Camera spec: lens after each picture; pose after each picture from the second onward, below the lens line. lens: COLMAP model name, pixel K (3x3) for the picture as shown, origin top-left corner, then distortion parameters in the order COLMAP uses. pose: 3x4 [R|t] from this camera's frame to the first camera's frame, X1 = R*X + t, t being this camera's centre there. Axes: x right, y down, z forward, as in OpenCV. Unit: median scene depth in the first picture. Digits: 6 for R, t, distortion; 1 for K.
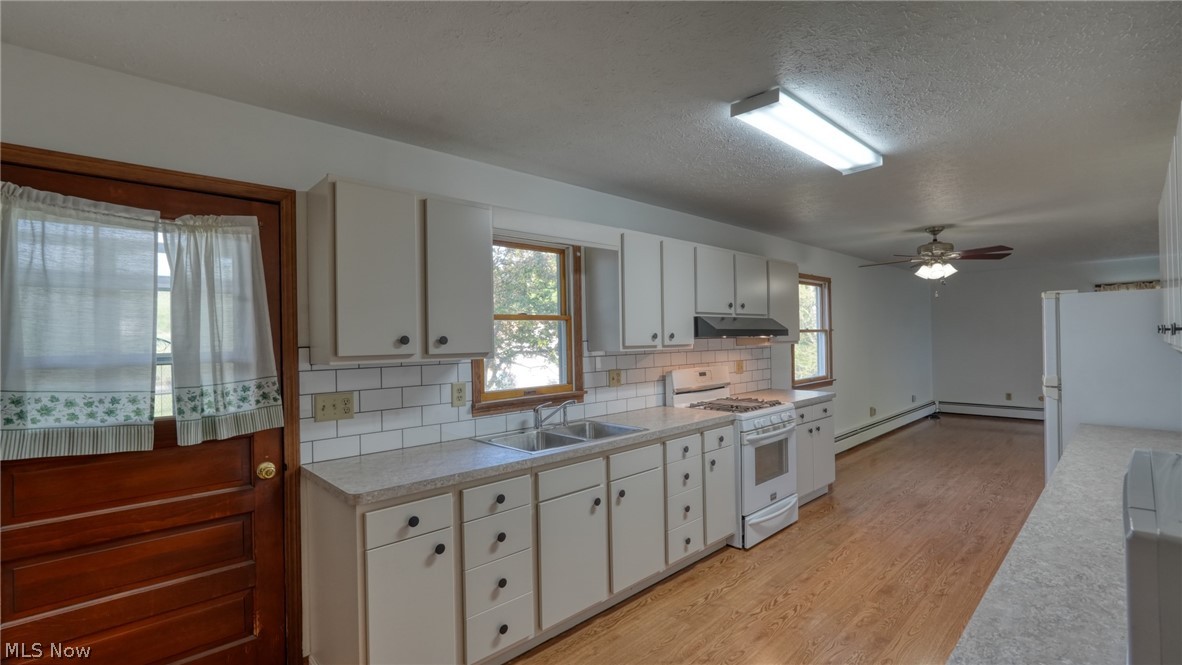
lens RADIAL K [[515.2, 0, 589.9], [0, 515.2, 330.6], [0, 0, 1]] dist [-0.005802, 0.003964]
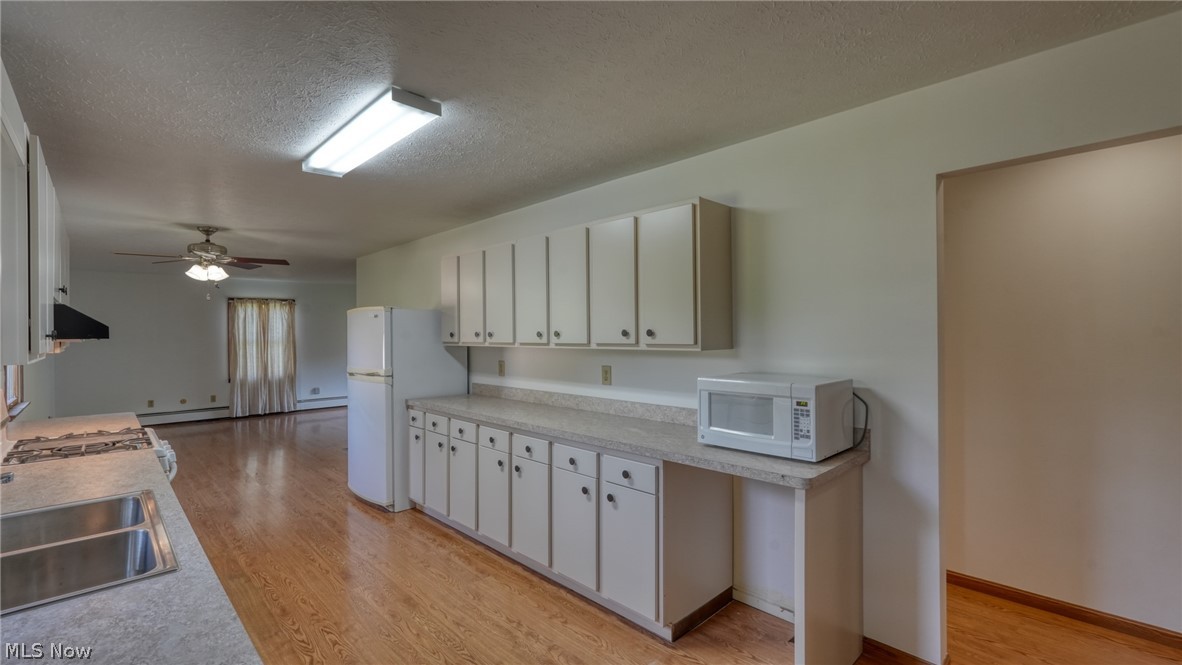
lens RADIAL K [[515.2, 0, 587.2], [0, 515.2, 336.8], [0, 0, 1]] dist [-0.005802, 0.003964]
pose [[0.003012, 0.007645, 0.999966, -0.291014], [-0.005632, 0.999955, -0.007628, 0.007101], [-0.999980, -0.005609, 0.003055, 0.291663]]
